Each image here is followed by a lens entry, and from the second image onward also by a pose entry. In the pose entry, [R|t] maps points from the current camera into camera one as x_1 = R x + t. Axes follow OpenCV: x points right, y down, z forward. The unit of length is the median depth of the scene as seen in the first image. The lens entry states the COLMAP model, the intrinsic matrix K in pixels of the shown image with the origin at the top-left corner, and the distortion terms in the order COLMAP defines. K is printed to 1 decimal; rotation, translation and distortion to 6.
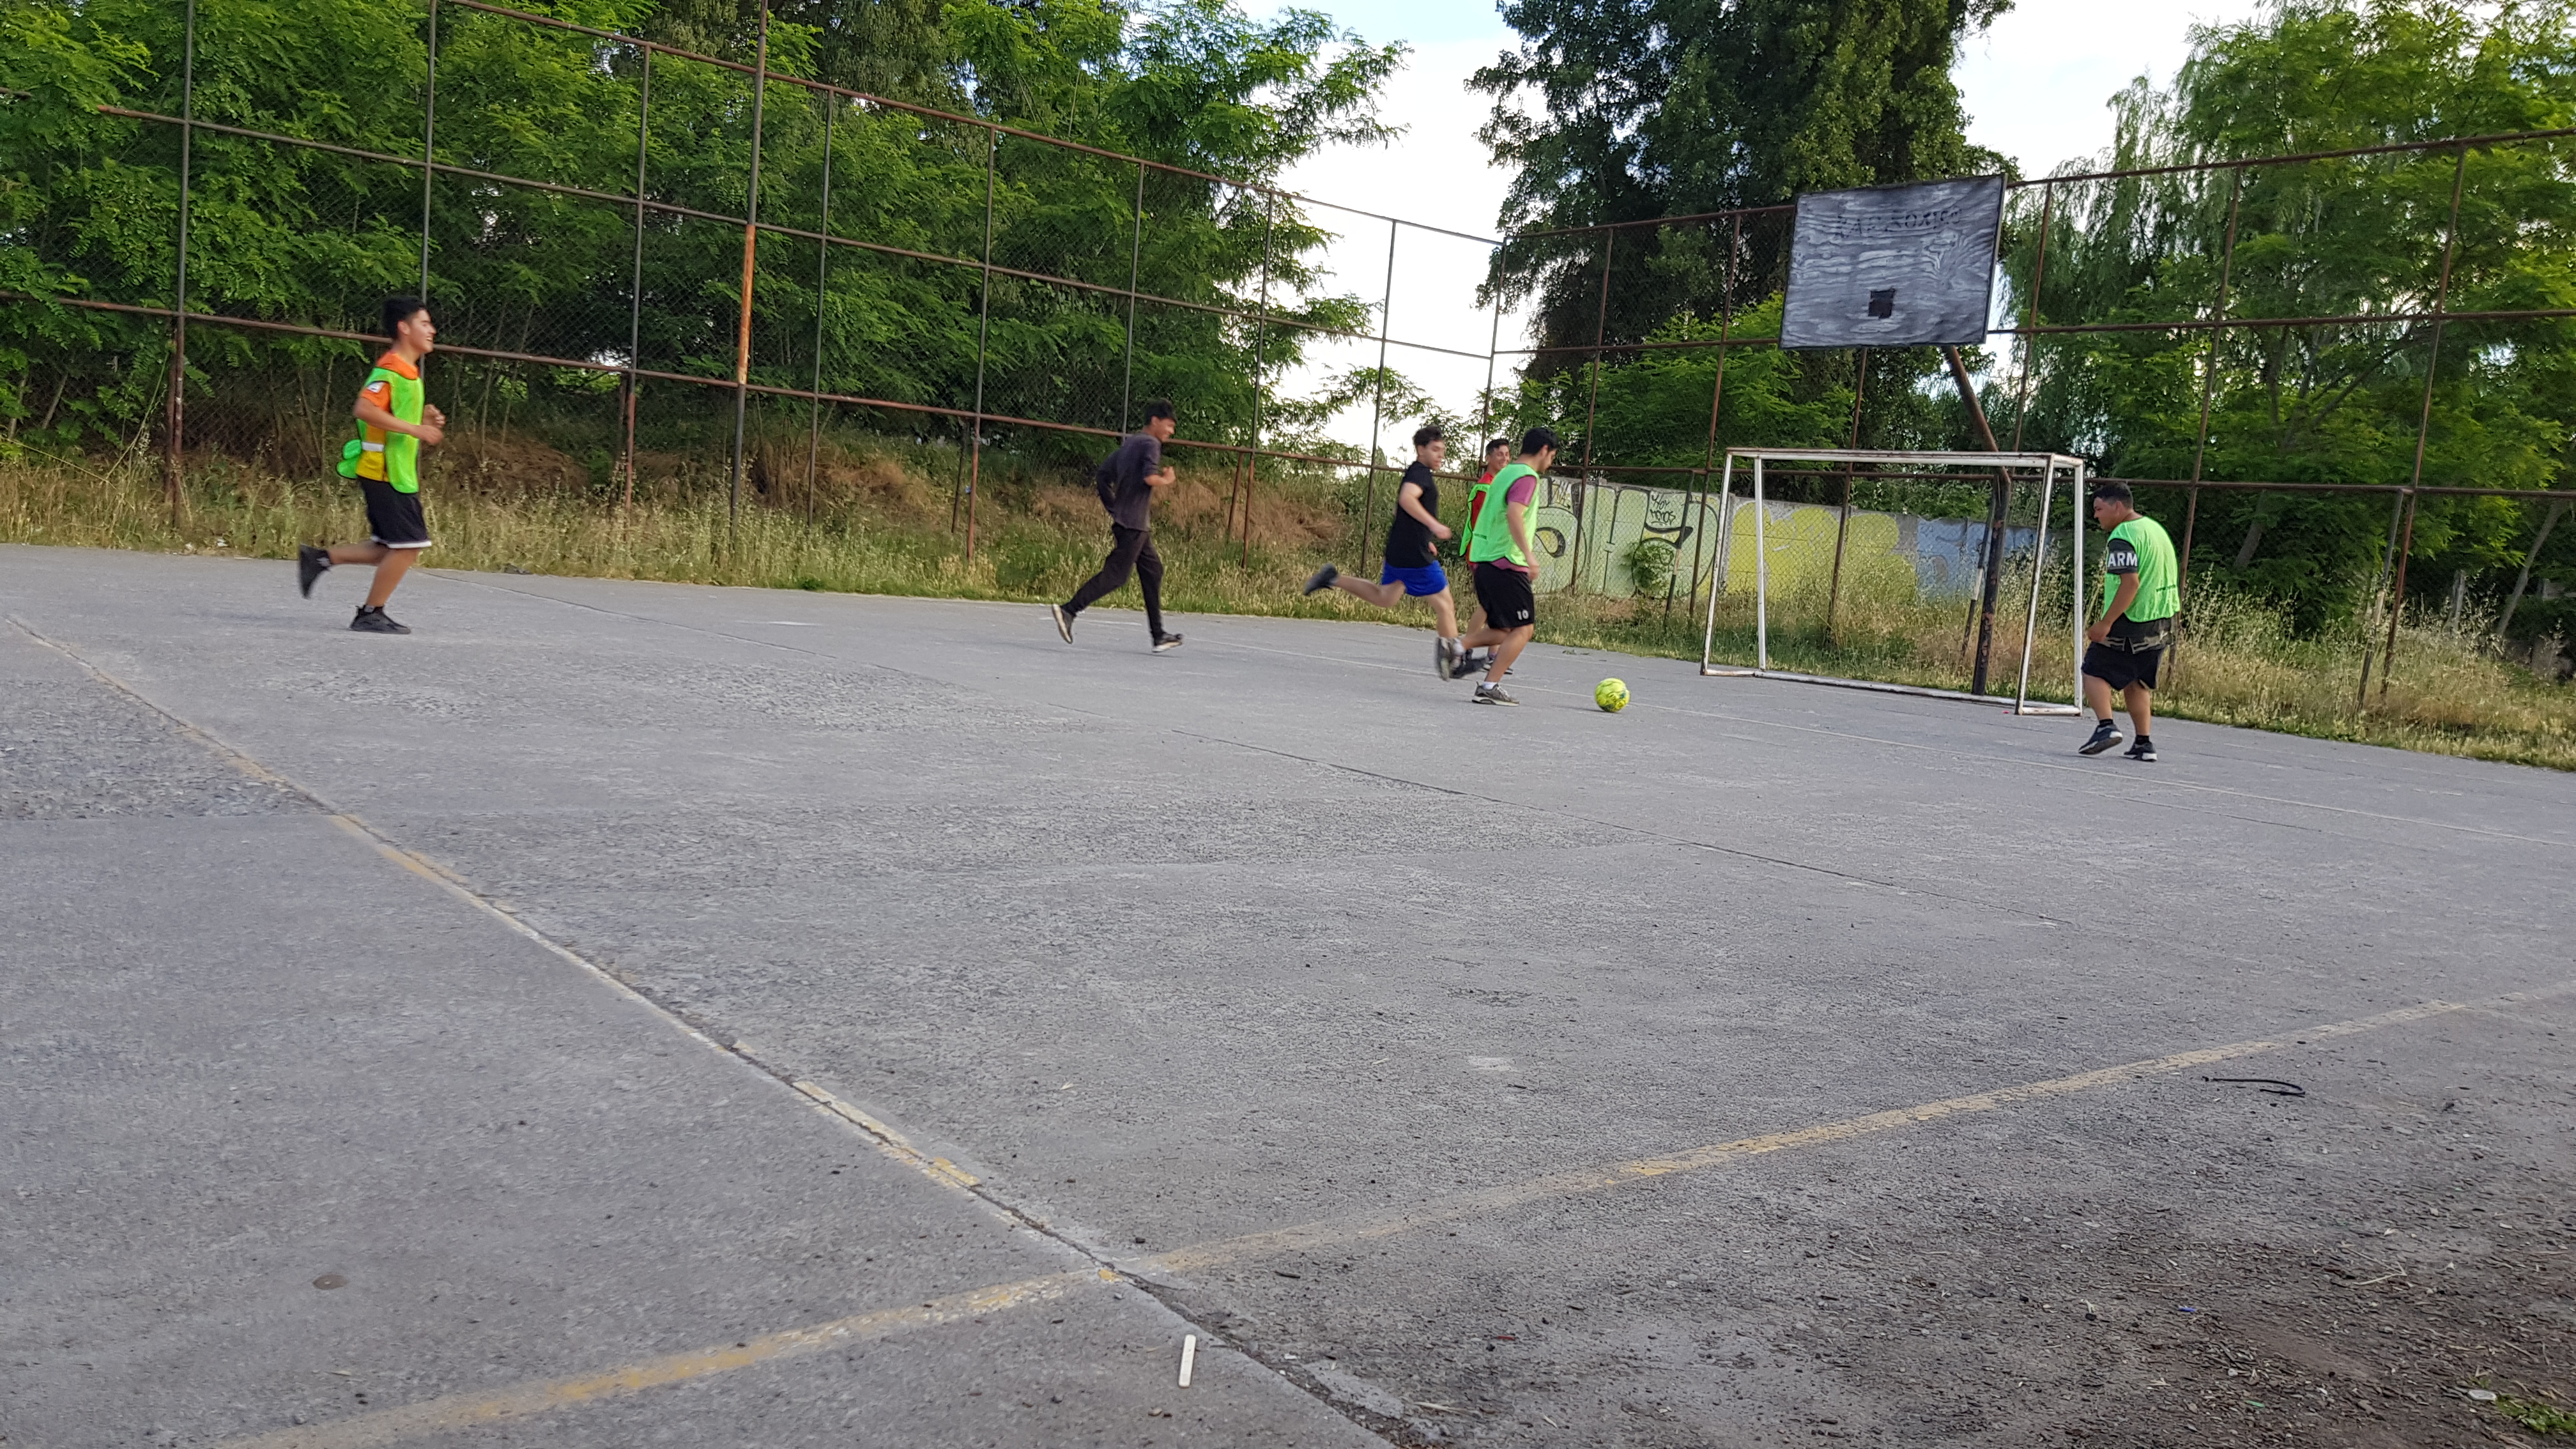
lens RADIAL K [[1964.1, 0, 1243.5], [0, 1964.1, 761.7], [0, 0, 1]] dist [0.074457, -0.132282]
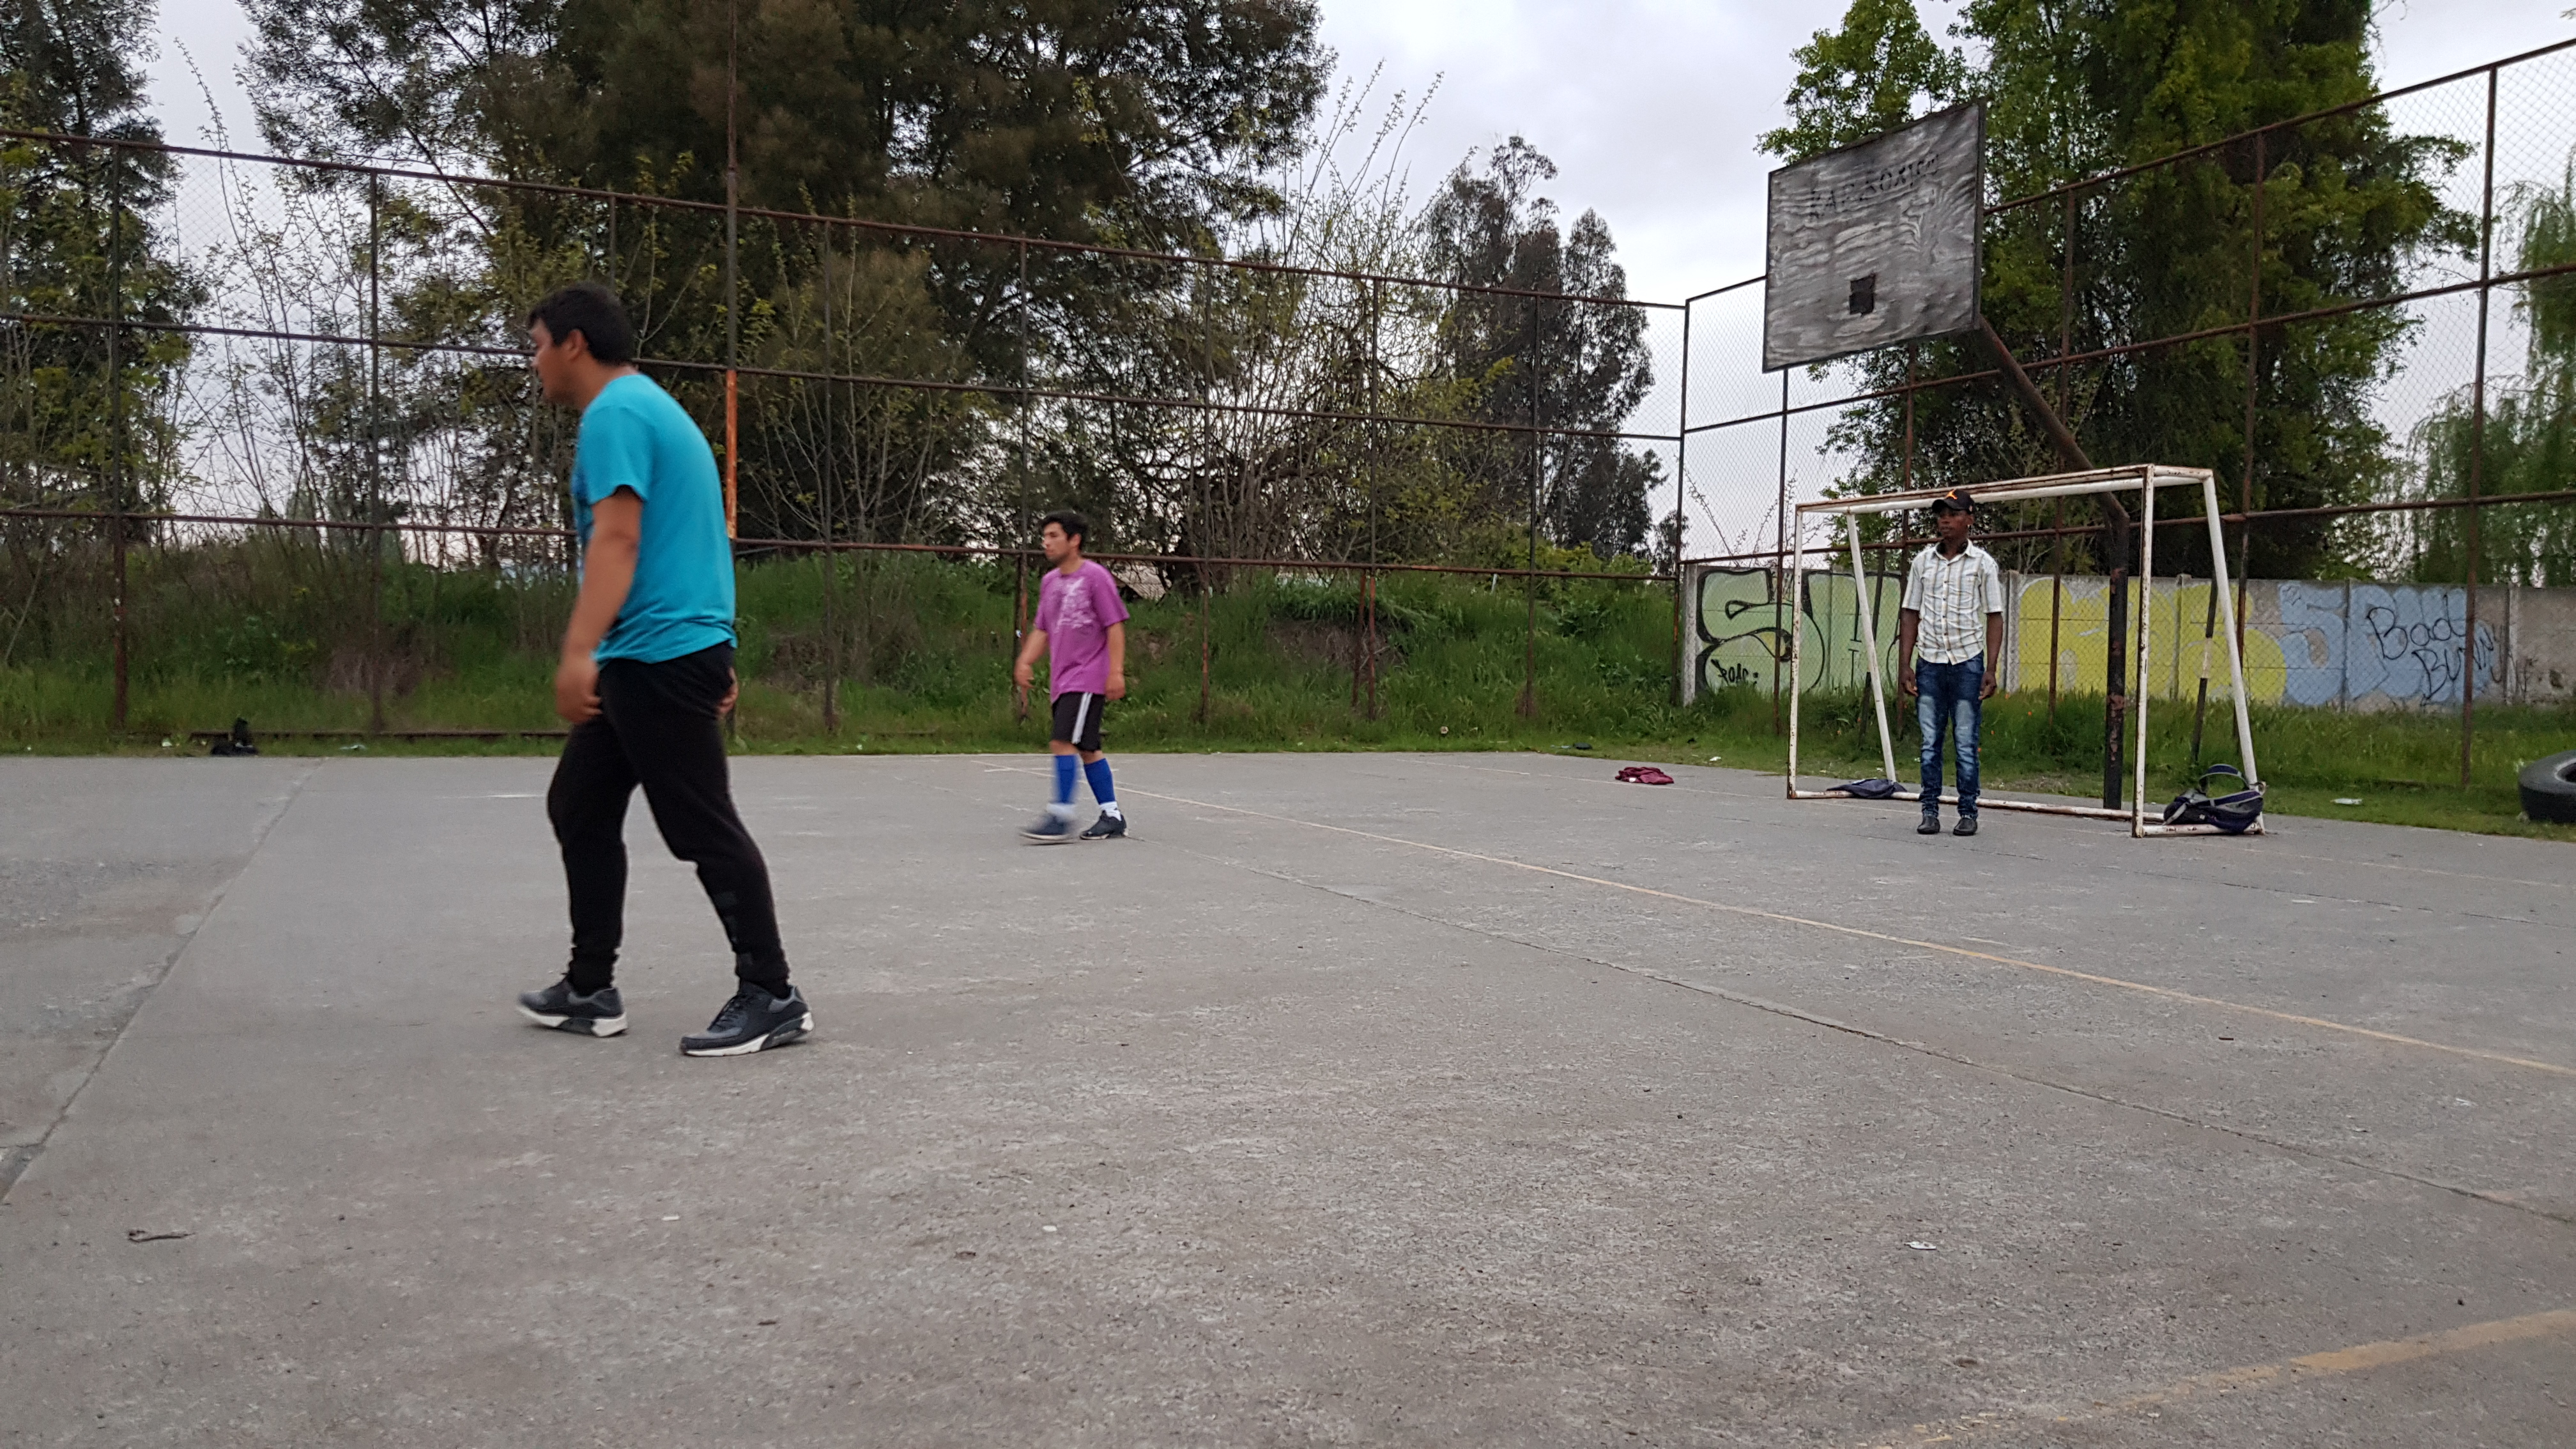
lens RADIAL K [[1964.1, 0, 1281.4], [0, 1964.1, 745.6], [0, 0, 1]] dist [0.074457, -0.132282]
pose [[0.964191, -0.059400, -0.258471, 0.280408], [0.037813, 0.995428, -0.087706, -0.003969], [0.262499, 0.074791, 0.962029, 0.223391]]
